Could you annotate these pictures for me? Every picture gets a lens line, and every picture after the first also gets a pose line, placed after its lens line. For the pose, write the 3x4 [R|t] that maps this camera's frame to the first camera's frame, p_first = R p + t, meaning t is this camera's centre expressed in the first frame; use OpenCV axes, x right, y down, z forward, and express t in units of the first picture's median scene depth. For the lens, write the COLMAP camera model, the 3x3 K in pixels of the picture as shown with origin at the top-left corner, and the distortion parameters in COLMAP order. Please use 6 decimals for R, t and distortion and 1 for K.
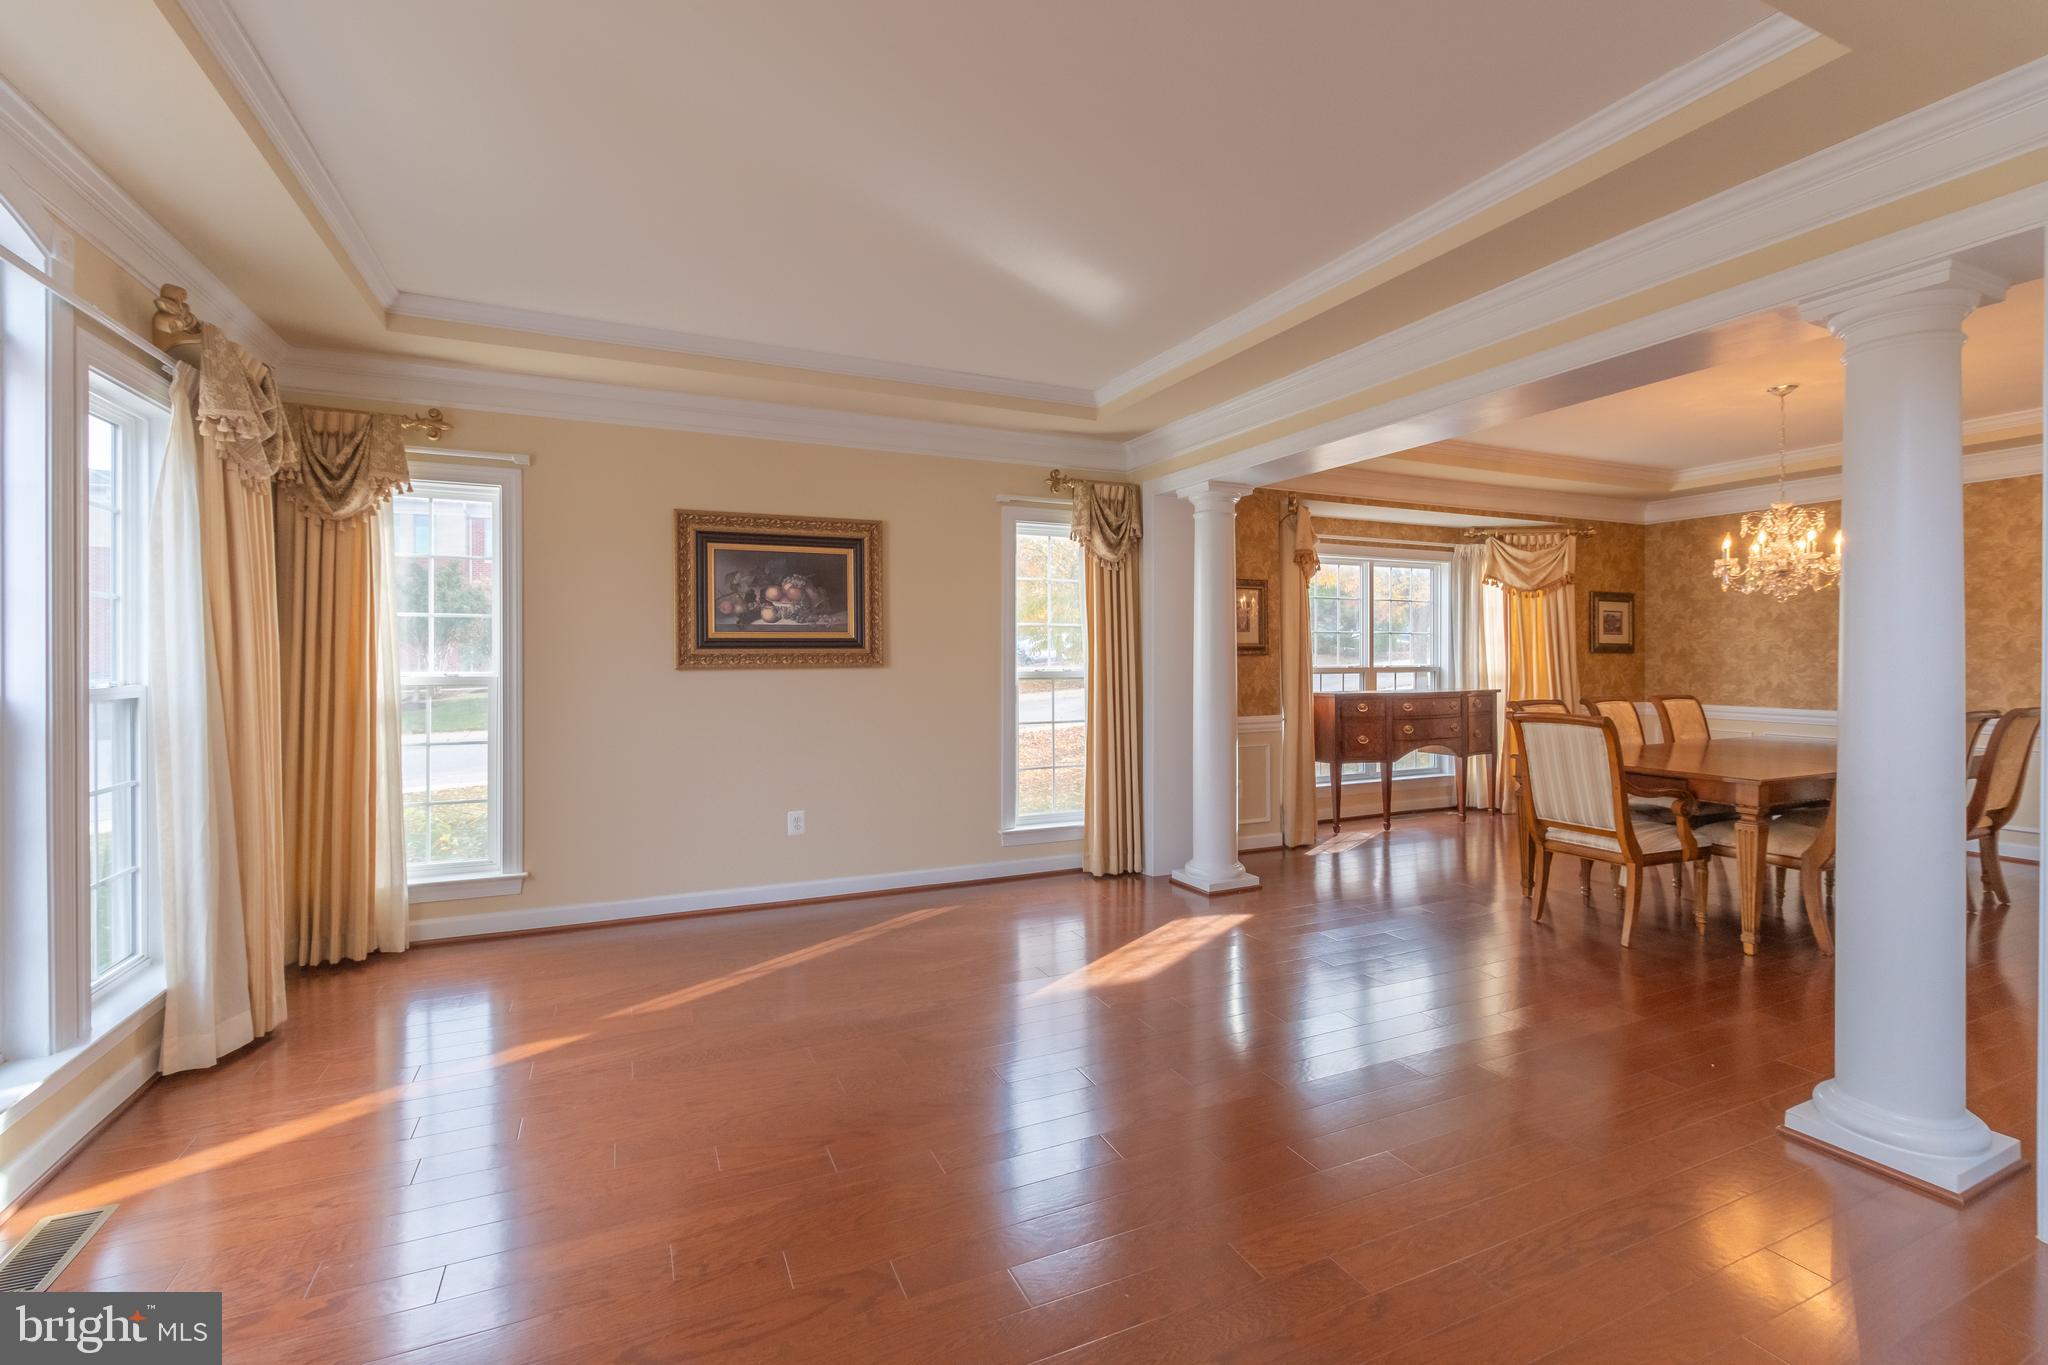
lens RADIAL K [[900.7, 0, 1033.9], [0, 900.7, 656.1], [0, 0, 1]] dist [-0.002329, -0.000195]
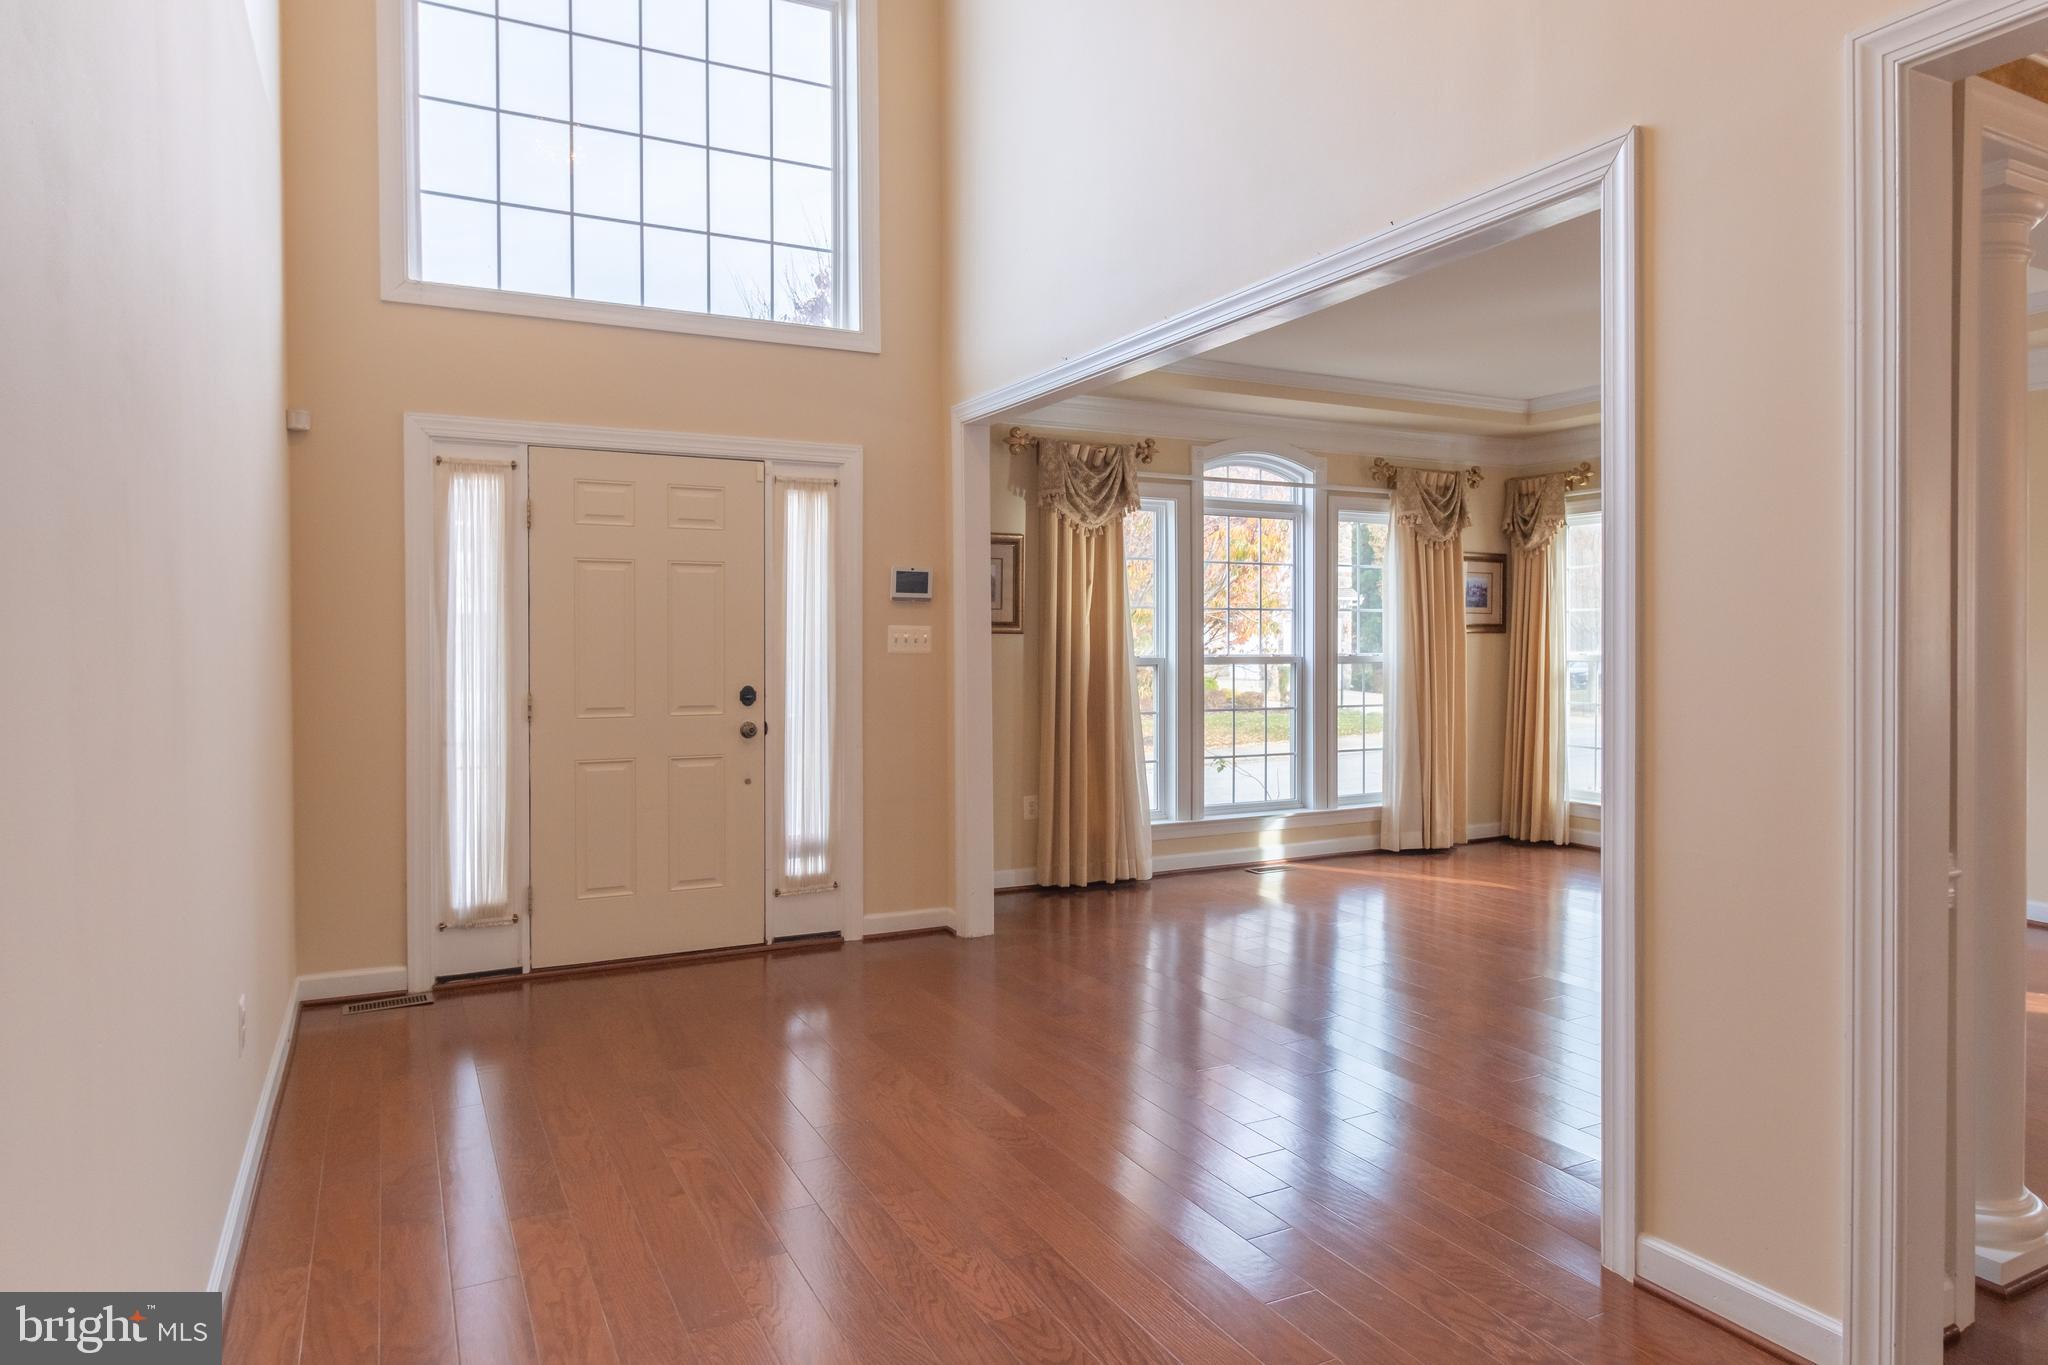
lens RADIAL K [[1204.1, 0, 1052.9], [0, 1204.1, 660.6], [0, 0, 1]] dist [0.000700, -0.000429]
pose [[0.065332, 0.015644, -0.997741, 0.943365], [0.003015, 0.999869, 0.015874, -0.000469], [0.997859, -0.004046, 0.065276, 0.049636]]
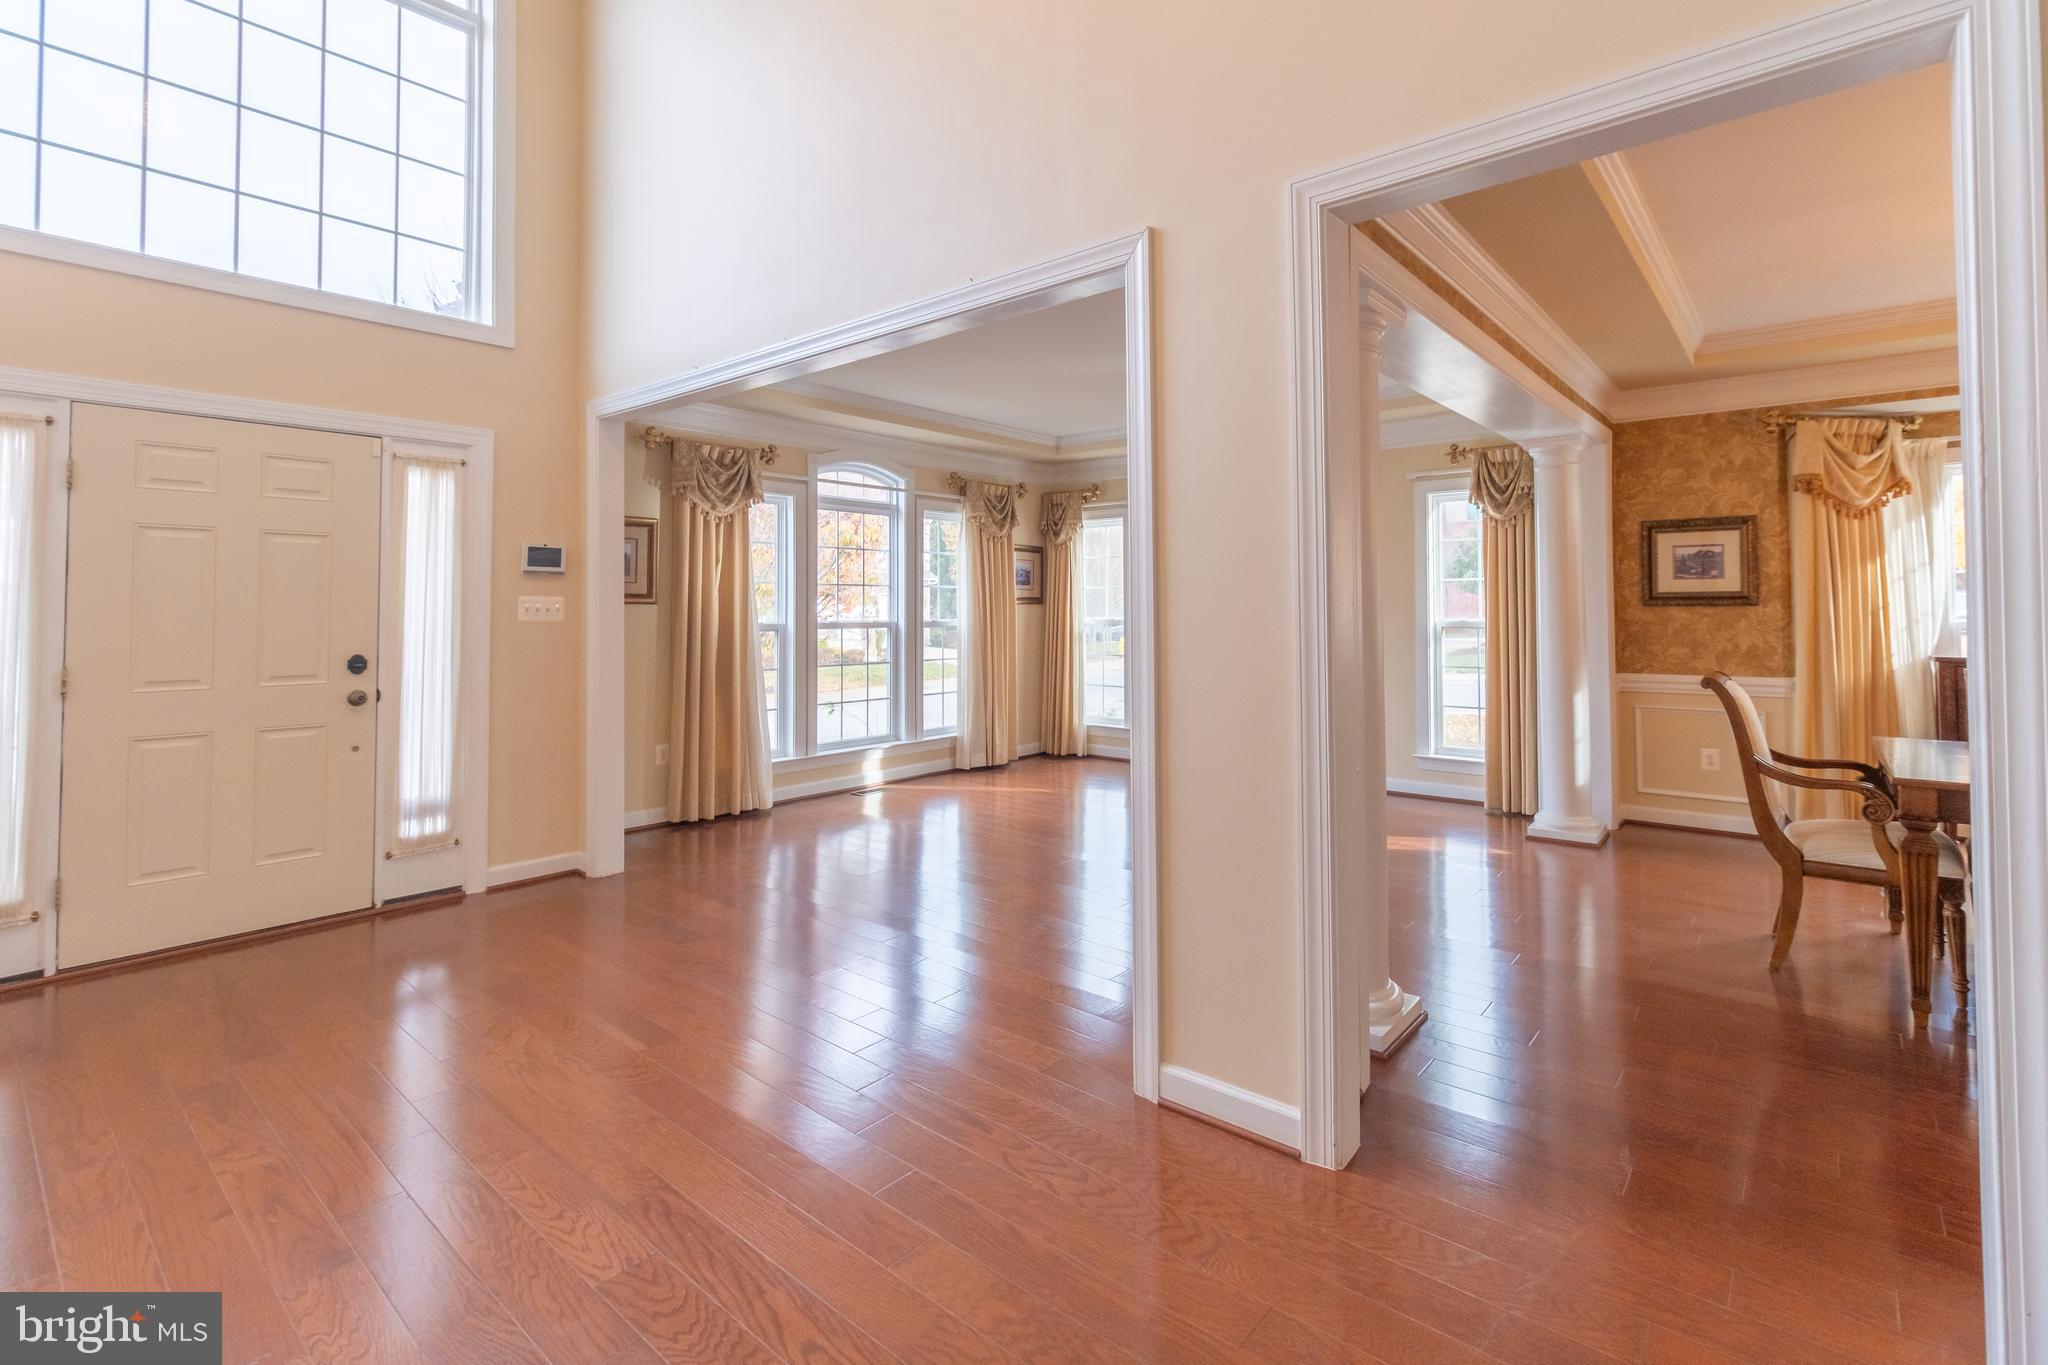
lens RADIAL K [[904.0, 0, 1071.5], [0, 904.0, 589.8], [0, 0, 1]] dist [0.000330, -0.000263]
pose [[0.447695, -0.021281, -0.893933, 0.889120], [0.004421, 0.999757, -0.021586, -0.000060], [0.894175, 0.005712, 0.447681, 0.059861]]
